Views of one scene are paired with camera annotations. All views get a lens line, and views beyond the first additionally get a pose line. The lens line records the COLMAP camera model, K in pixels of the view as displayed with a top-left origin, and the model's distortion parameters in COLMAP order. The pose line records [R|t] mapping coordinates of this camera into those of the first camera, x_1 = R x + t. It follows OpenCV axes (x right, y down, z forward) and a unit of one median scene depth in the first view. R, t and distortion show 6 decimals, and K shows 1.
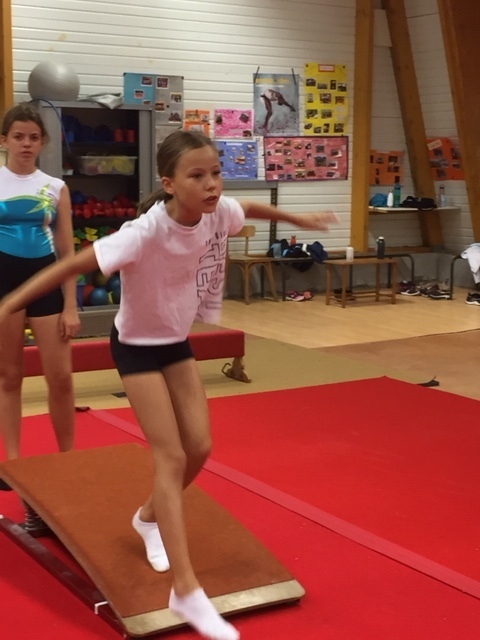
lens RADIAL K [[1120.5, 0, 239.2], [0, 1120.5, 316.4], [0, 0, 1]] dist [0.019298, 0.000000]
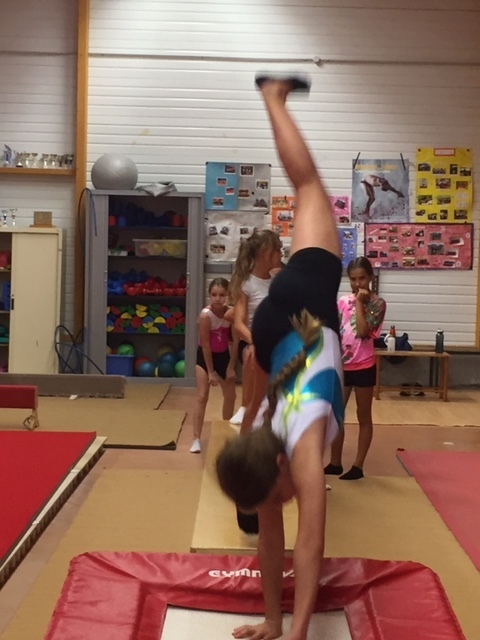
lens RADIAL K [[1357.4, 0, 229.6], [0, 1357.4, 318.2], [0, 0, 1]] dist [-0.004142, 0.000000]
pose [[0.839794, 0.045231, -0.541018, 0.561622], [-0.093514, 0.993681, -0.062081, 0.006010], [0.534791, 0.102728, 0.838717, -0.043003]]
